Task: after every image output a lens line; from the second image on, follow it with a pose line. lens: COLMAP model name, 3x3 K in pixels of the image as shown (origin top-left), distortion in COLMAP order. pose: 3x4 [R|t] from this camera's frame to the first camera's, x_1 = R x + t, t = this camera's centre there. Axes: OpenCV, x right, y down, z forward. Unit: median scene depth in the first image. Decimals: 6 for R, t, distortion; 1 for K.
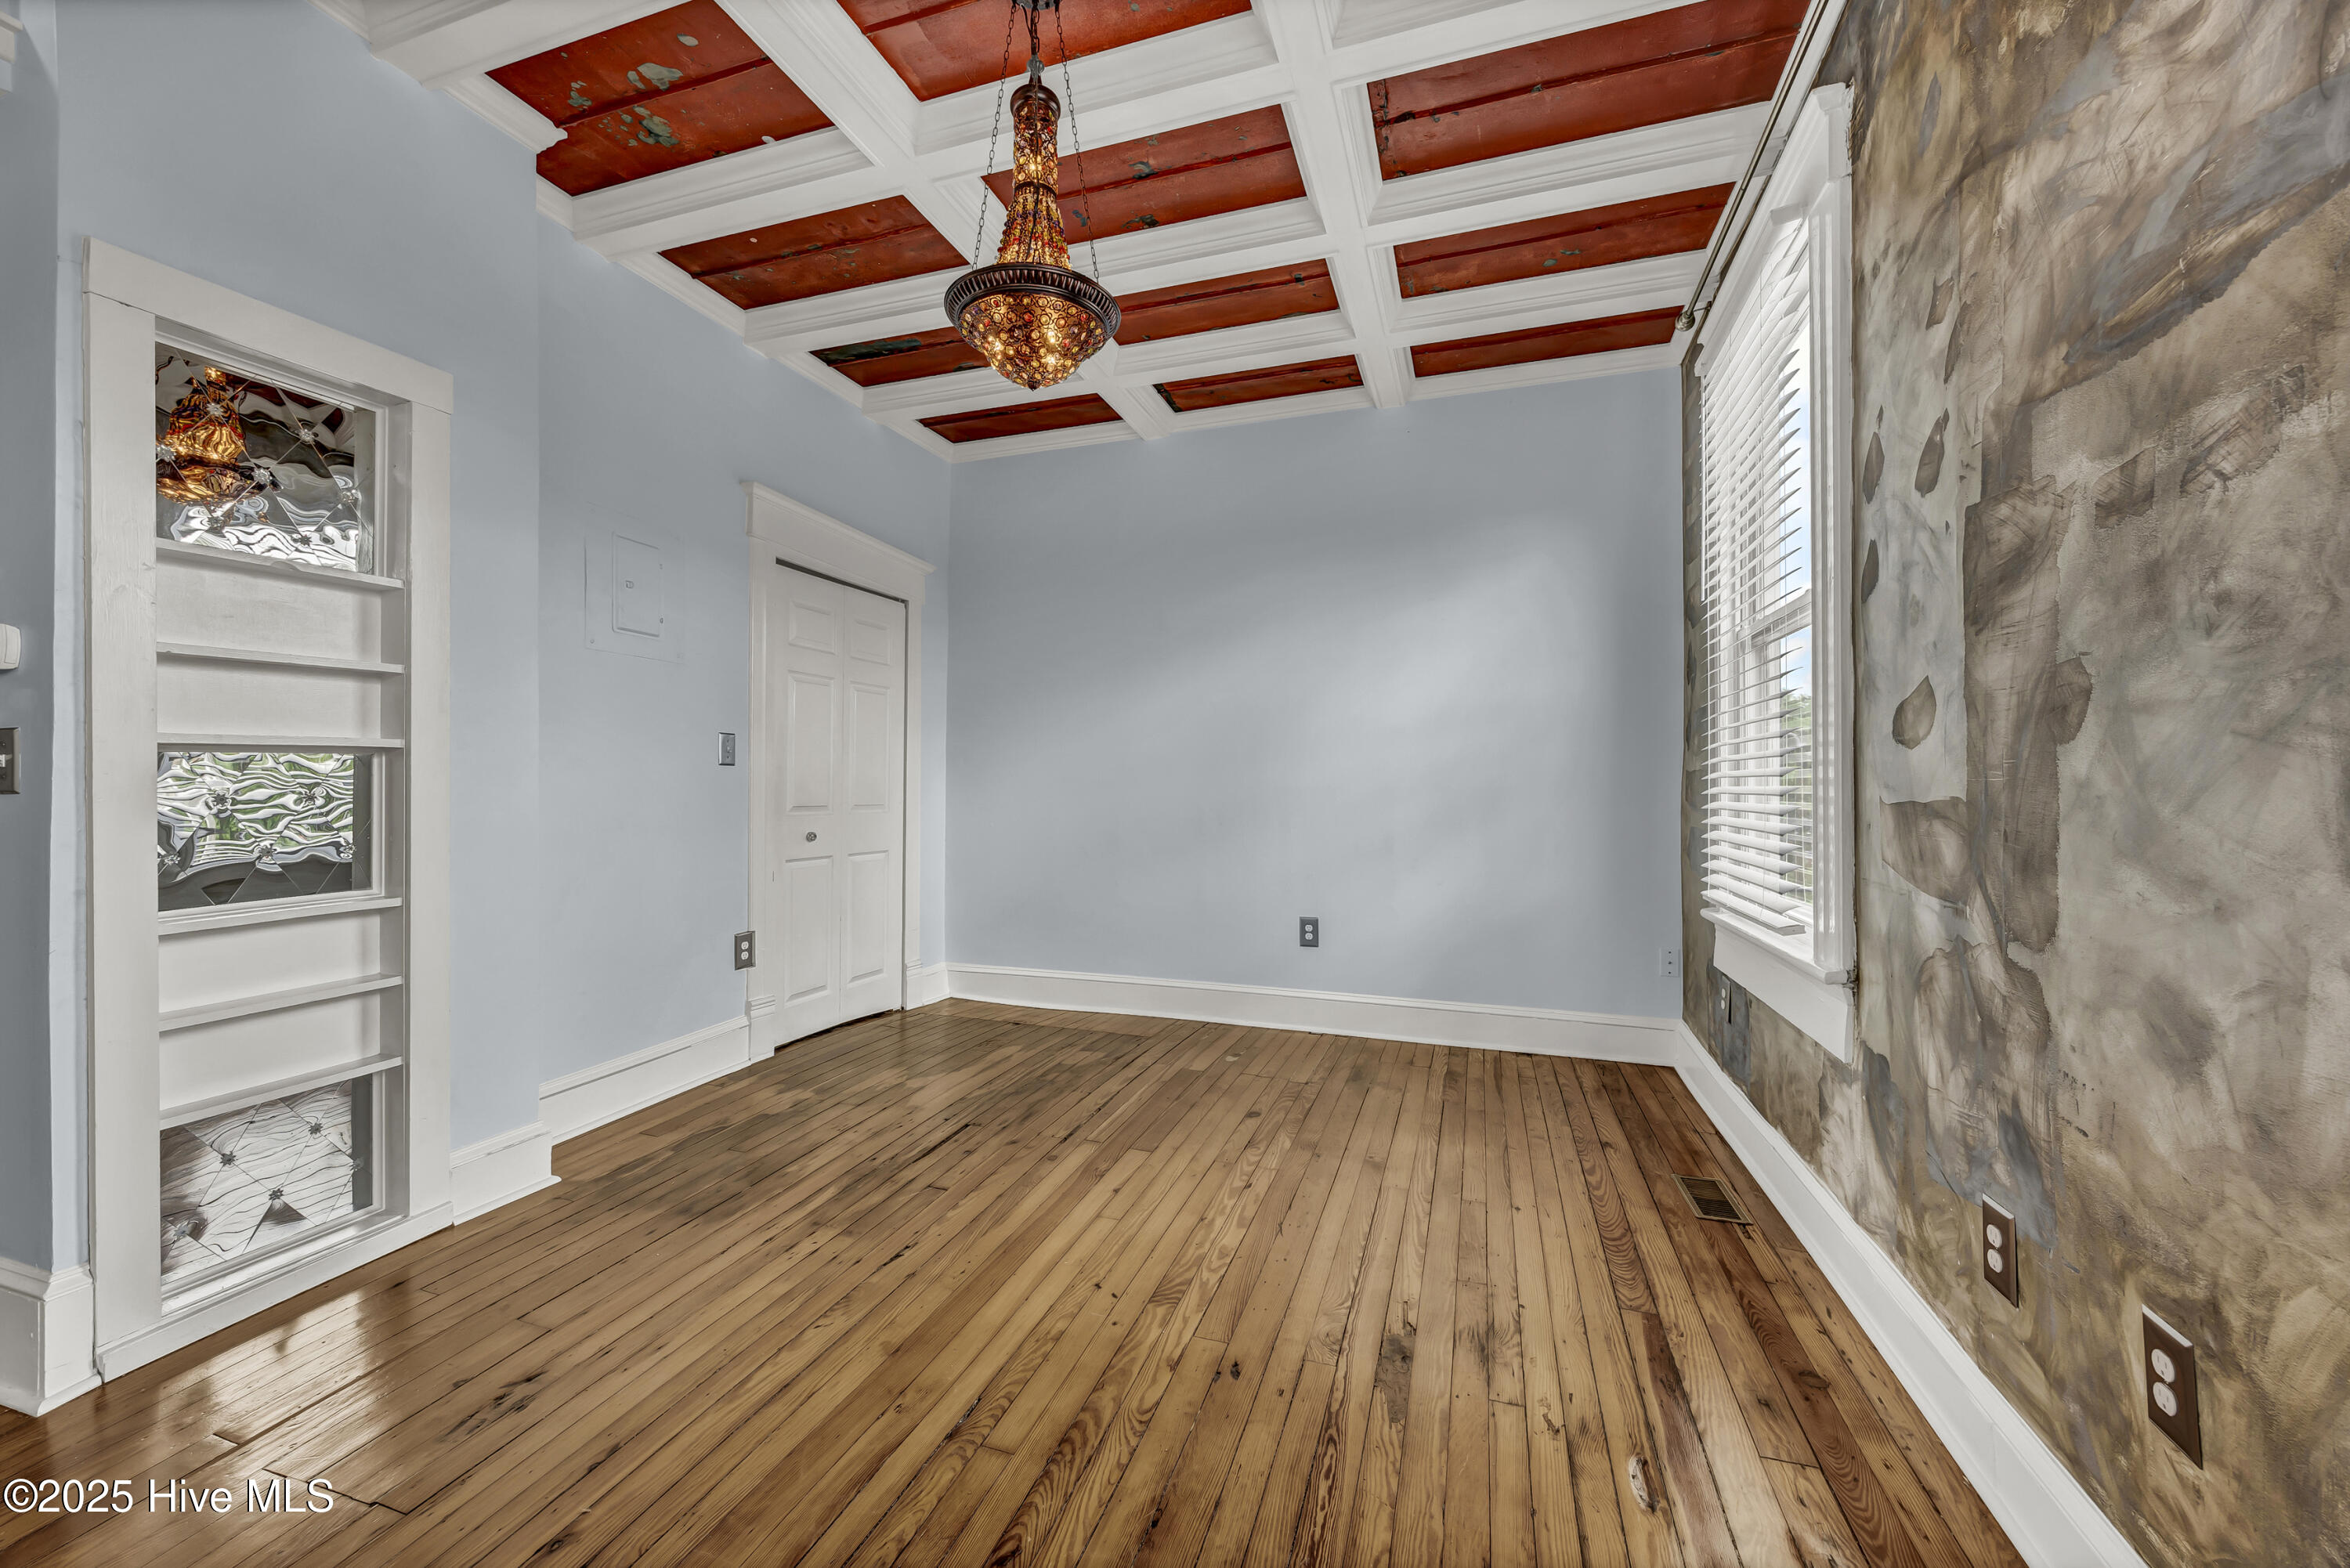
lens RADIAL K [[919.3, 0, 1167.6], [0, 919.3, 782.6], [0, 0, 1]] dist [0.012478, -0.000204]
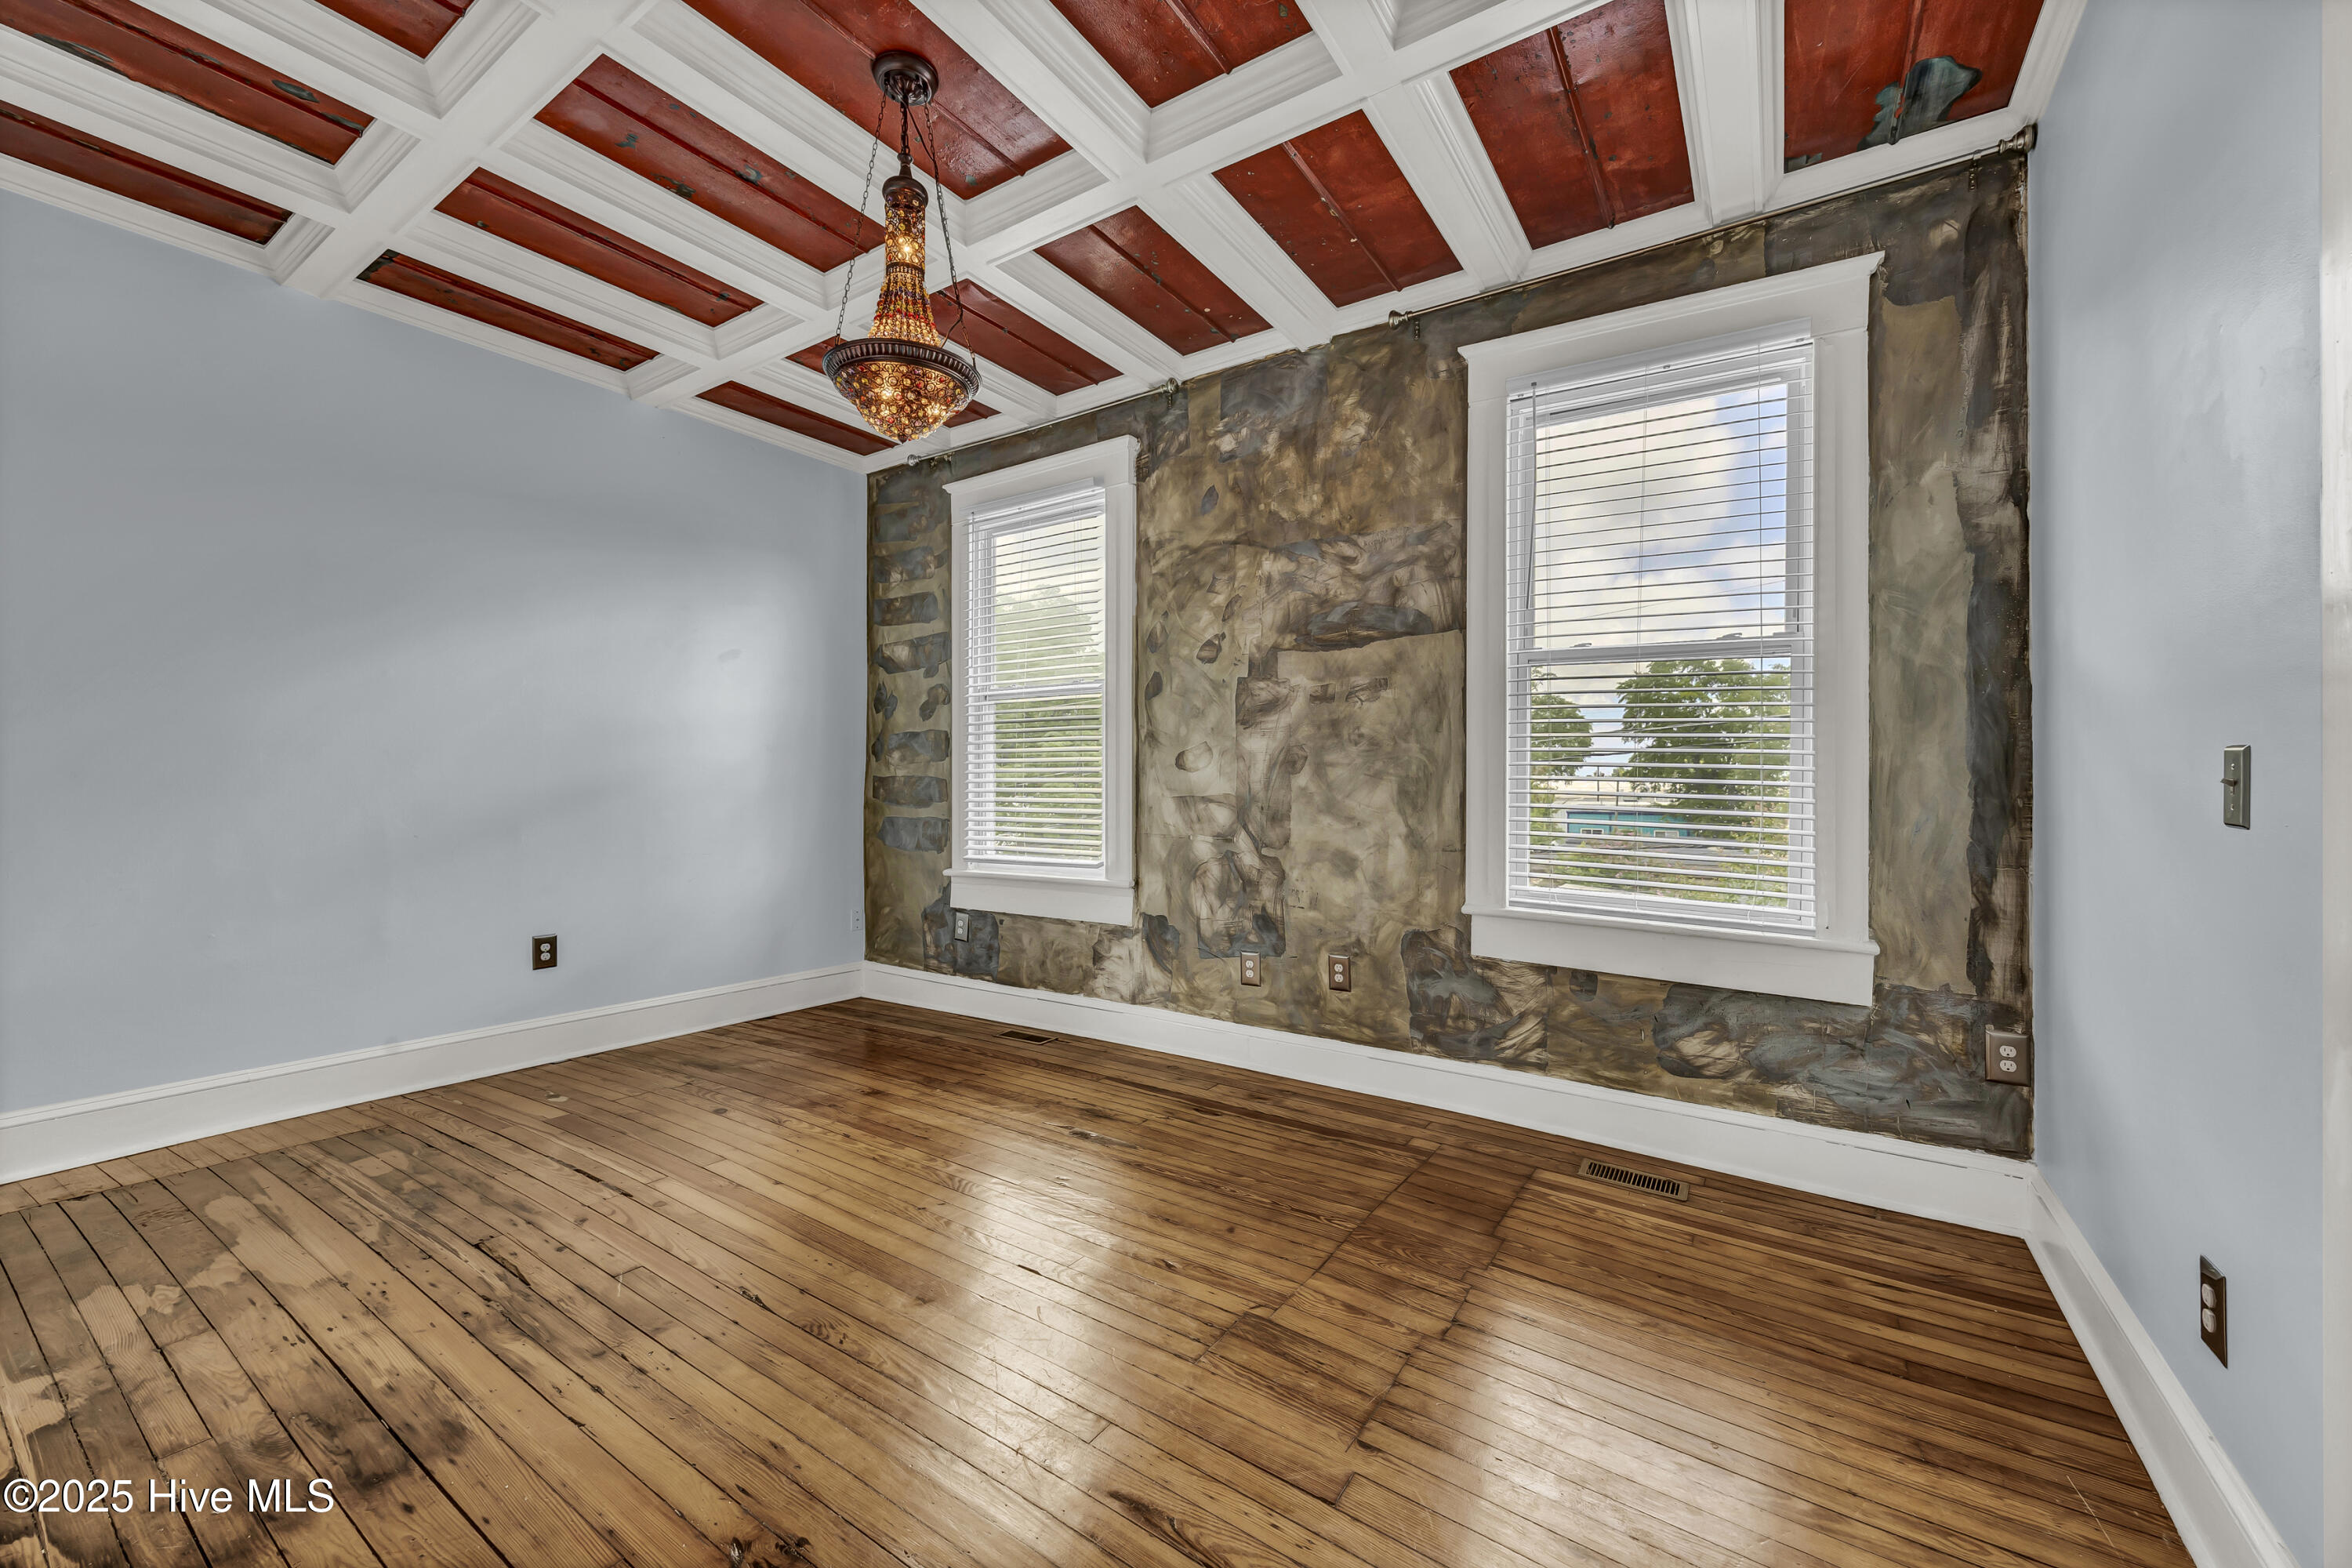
lens RADIAL K [[920.1, 0, 1165.5], [0, 920.1, 784.2], [0, 0, 1]] dist [0.012478, -0.000204]
pose [[0.266170, 0.005323, 0.963911, -1.218099], [-0.005785, 0.999976, -0.003925, 0.000723], [-0.963909, -0.004531, 0.266194, 0.409206]]
